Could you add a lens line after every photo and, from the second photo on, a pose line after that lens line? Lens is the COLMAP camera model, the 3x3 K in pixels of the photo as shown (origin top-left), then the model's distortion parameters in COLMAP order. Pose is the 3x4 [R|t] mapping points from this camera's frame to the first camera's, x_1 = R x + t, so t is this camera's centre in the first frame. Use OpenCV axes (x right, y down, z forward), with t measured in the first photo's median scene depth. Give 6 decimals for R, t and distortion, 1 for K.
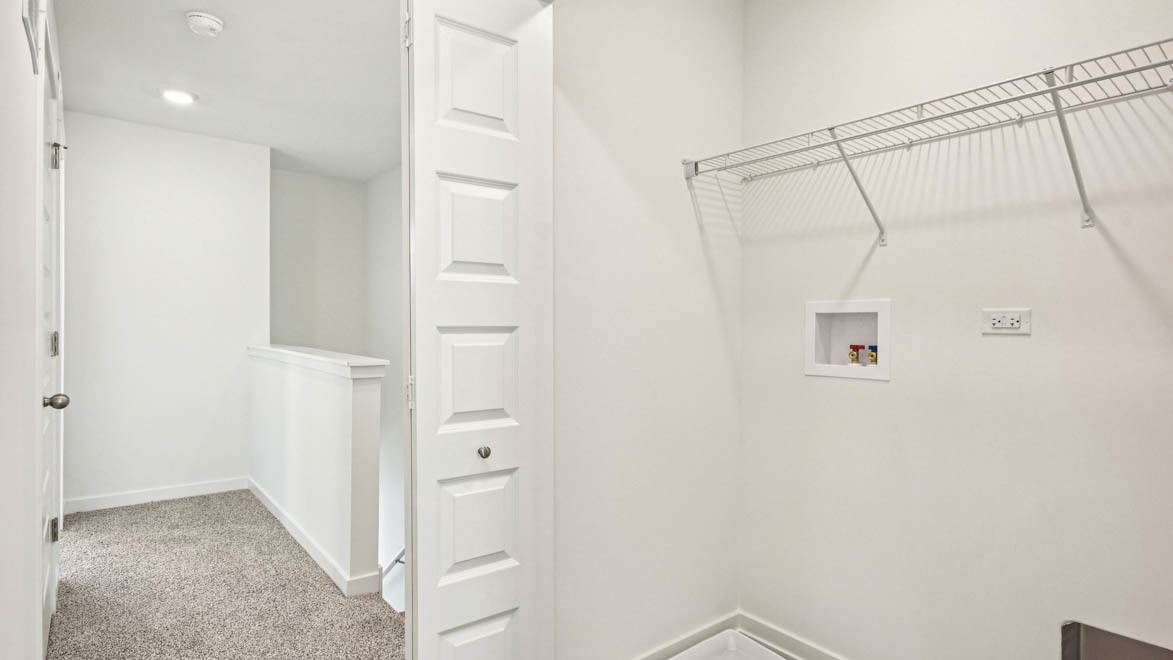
lens RADIAL K [[618.3, 0, 590.0], [0, 618.3, 330.2], [0, 0, 1]] dist [0.003198, 0.000535]
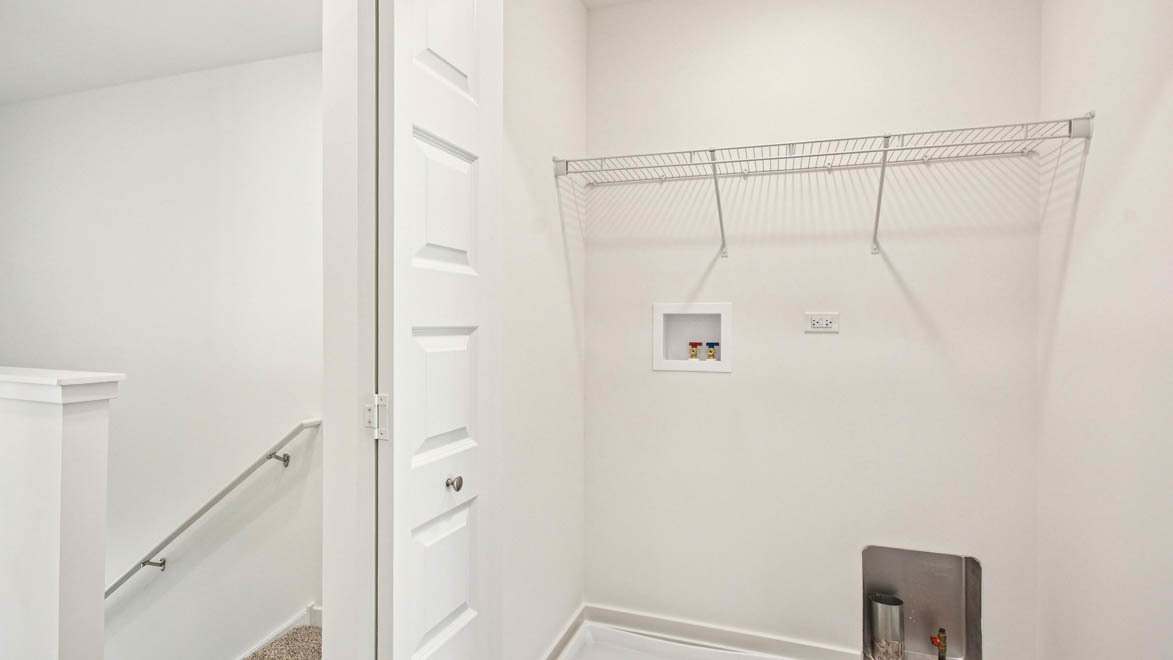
lens RADIAL K [[591.5, 0, 619.6], [0, 591.5, 319.4], [0, 0, 1]] dist [0.004511, -0.000635]
pose [[0.833875, 0.005966, 0.551921, -0.315906], [0.002003, 0.999902, -0.013836, -0.003518], [-0.551949, 0.012643, 0.833782, 0.180416]]
